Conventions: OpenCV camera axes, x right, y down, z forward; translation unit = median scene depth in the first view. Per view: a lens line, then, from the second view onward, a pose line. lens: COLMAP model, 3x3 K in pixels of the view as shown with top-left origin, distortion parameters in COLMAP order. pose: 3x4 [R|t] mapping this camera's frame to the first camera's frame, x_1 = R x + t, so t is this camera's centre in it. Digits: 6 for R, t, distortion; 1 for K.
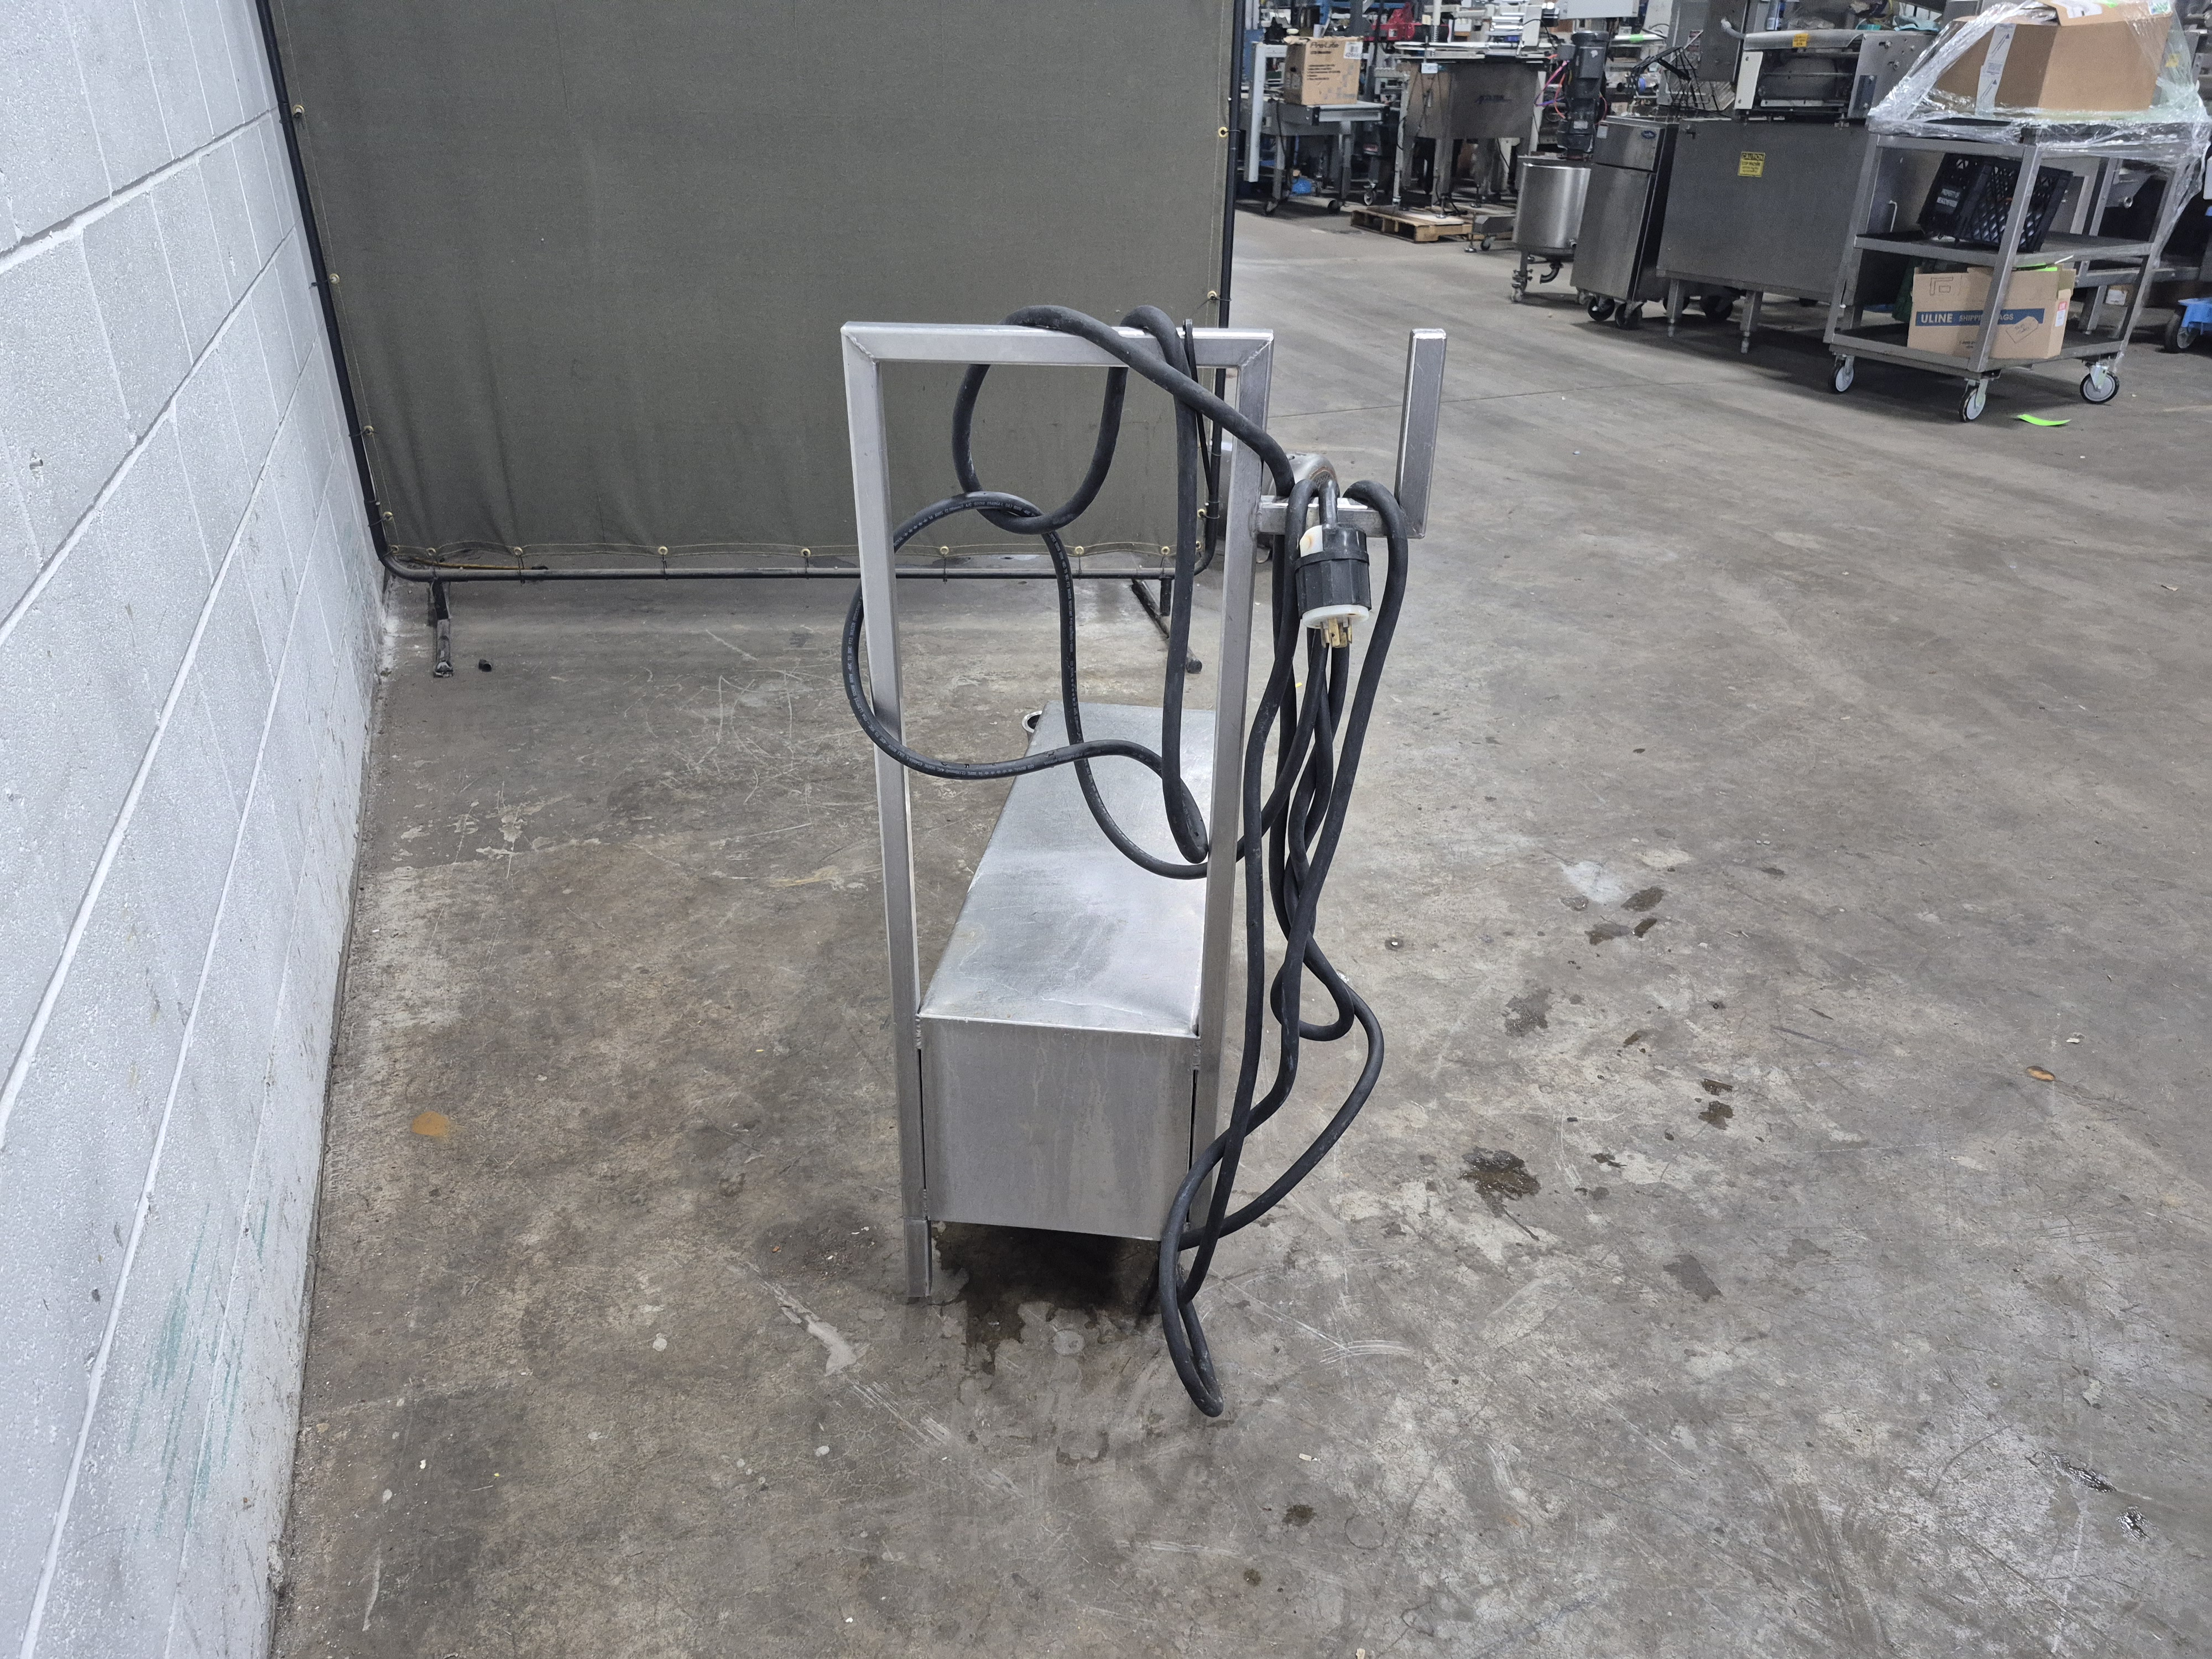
lens RADIAL K [[1532.8, 0, 1116.2], [0, 1532.8, 823.3], [0, 0, 1]] dist [0.080398, -0.090271]
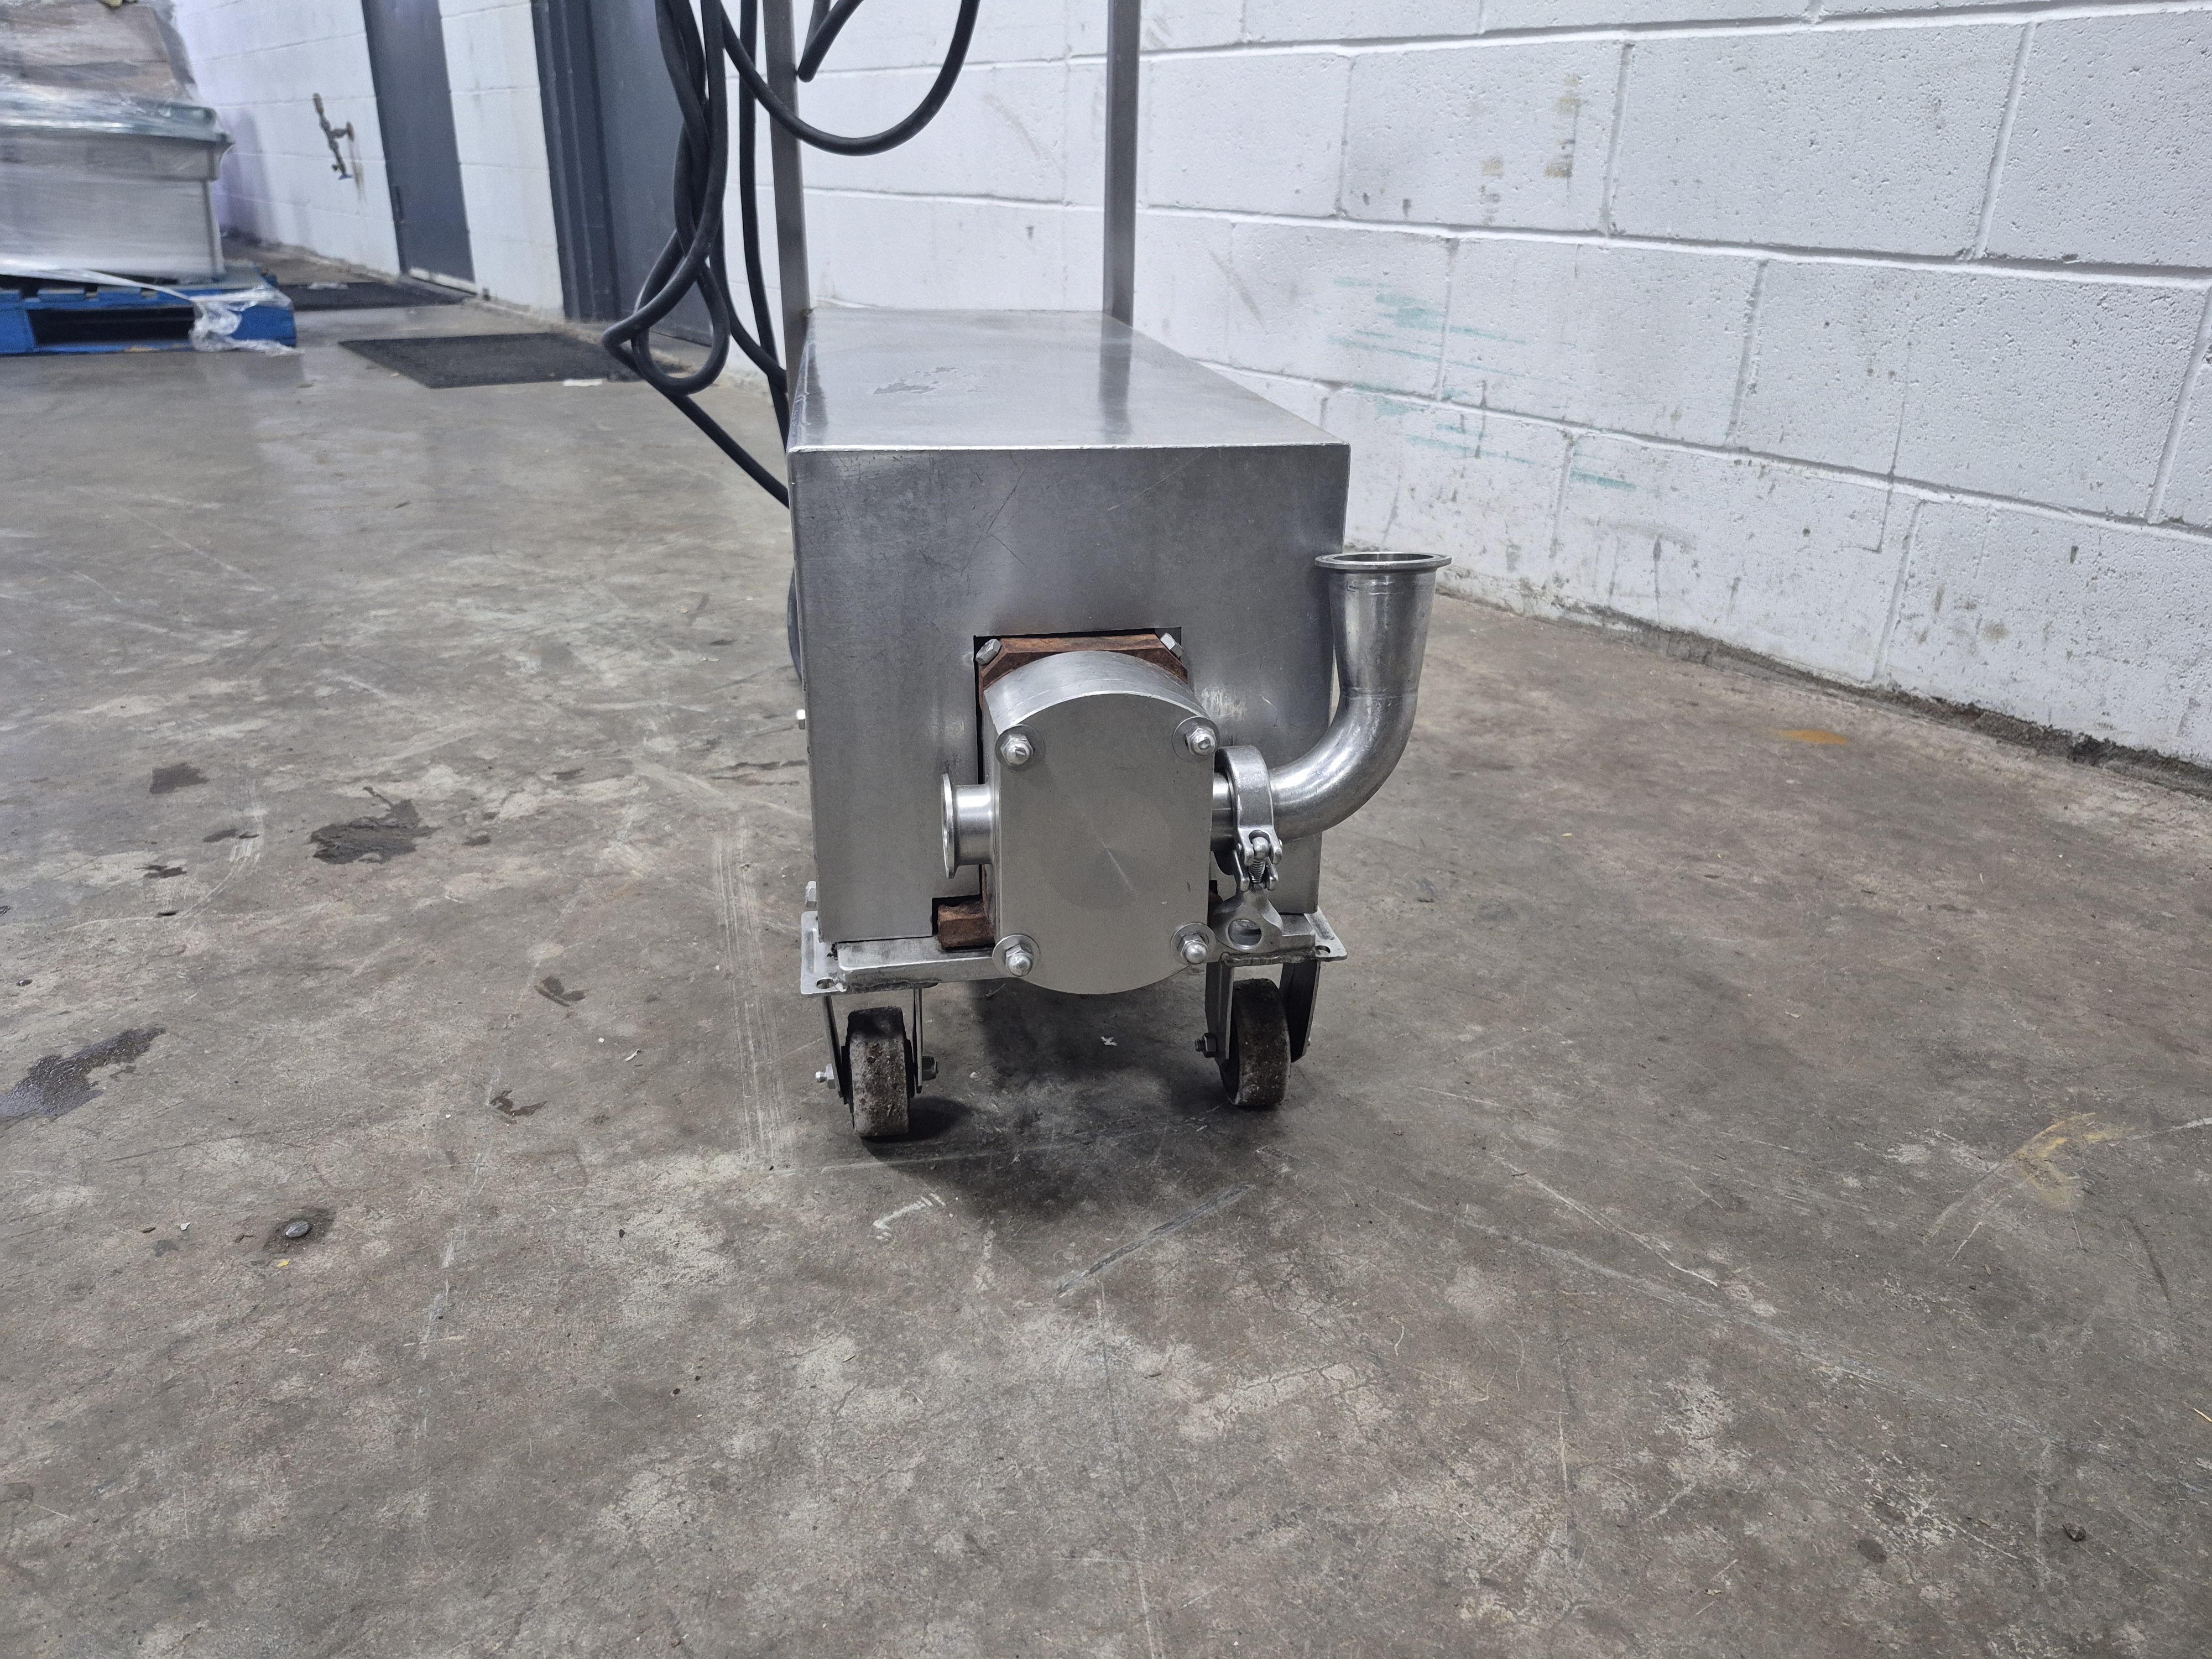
lens RADIAL K [[1532.8, 0, 1098.6], [0, 1532.8, 817.8], [0, 0, 1]] dist [0.080398, -0.090271]
pose [[-0.962908, 0.072818, -0.259820, 0.126516], [-0.153185, 0.645167, 0.748528, -0.336497], [0.222134, 0.760564, -0.610081, 1.538884]]
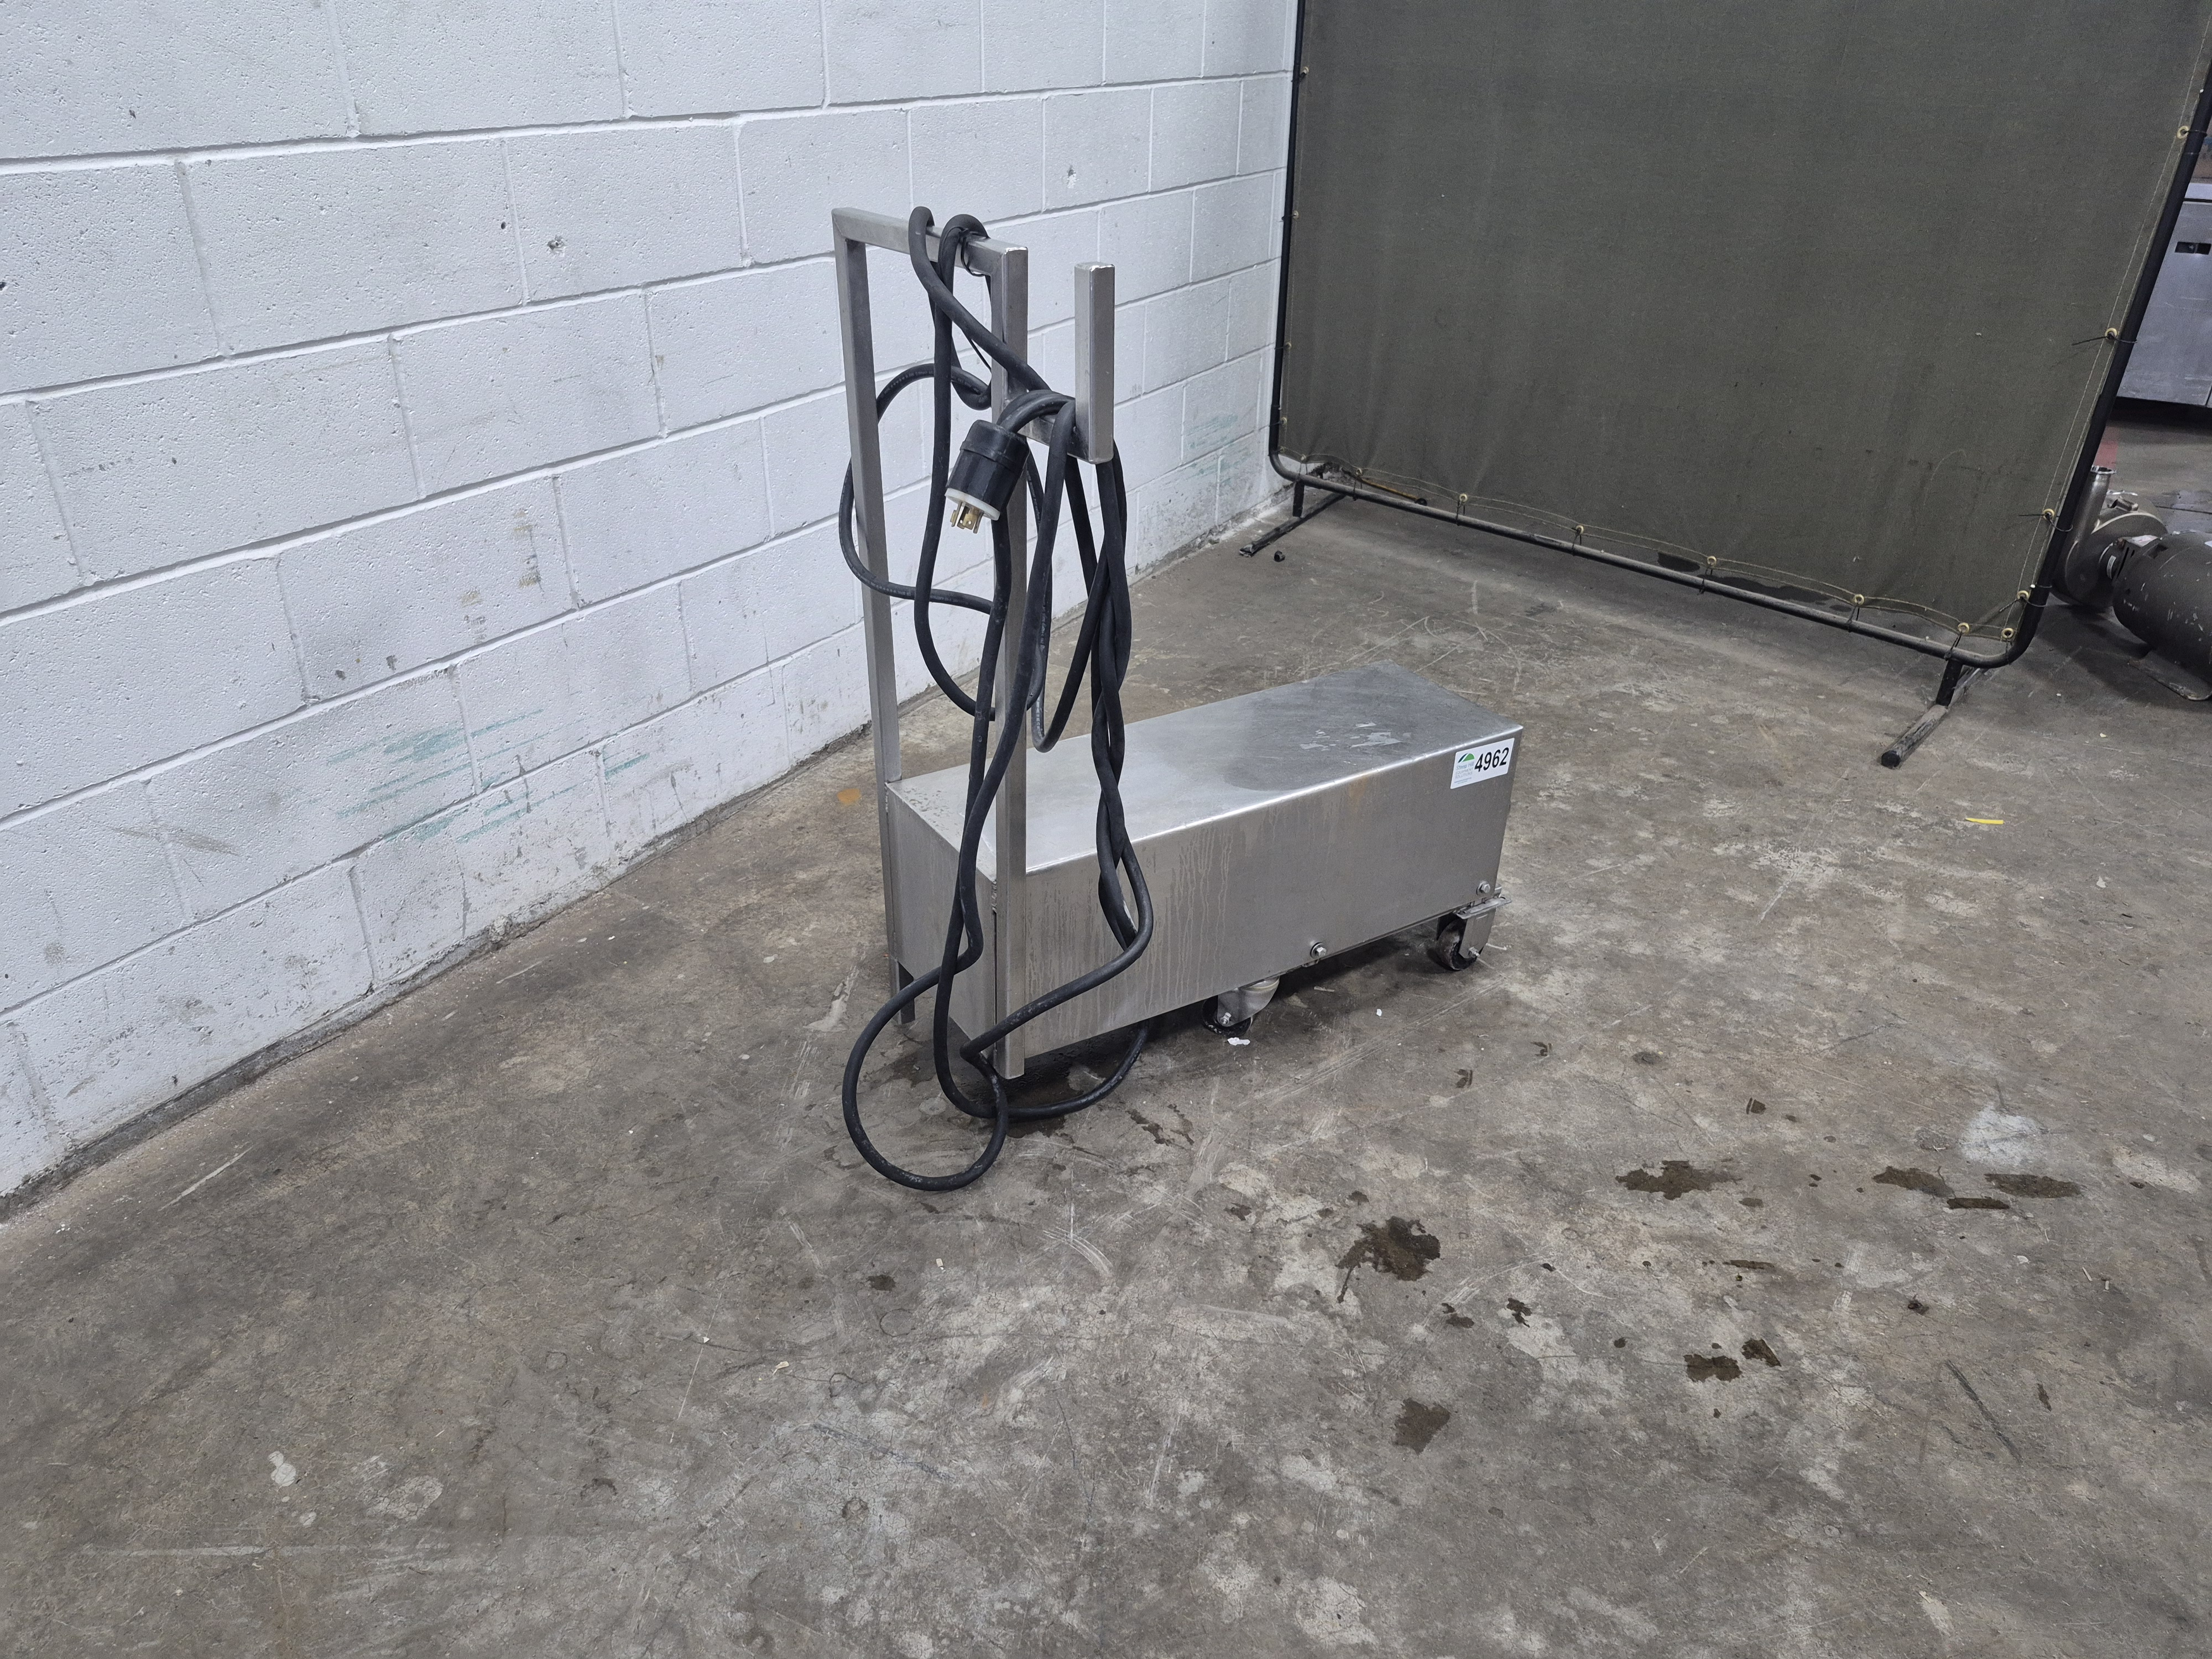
lens RADIAL K [[1532.8, 0, 1083.6], [0, 1532.8, 852.8], [0, 0, 1]] dist [0.080398, -0.090271]
pose [[0.615074, 0.376462, -0.692792, 0.712489], [-0.363974, 0.915000, 0.174066, -0.081334], [0.699433, 0.145095, 0.699815, 0.206226]]
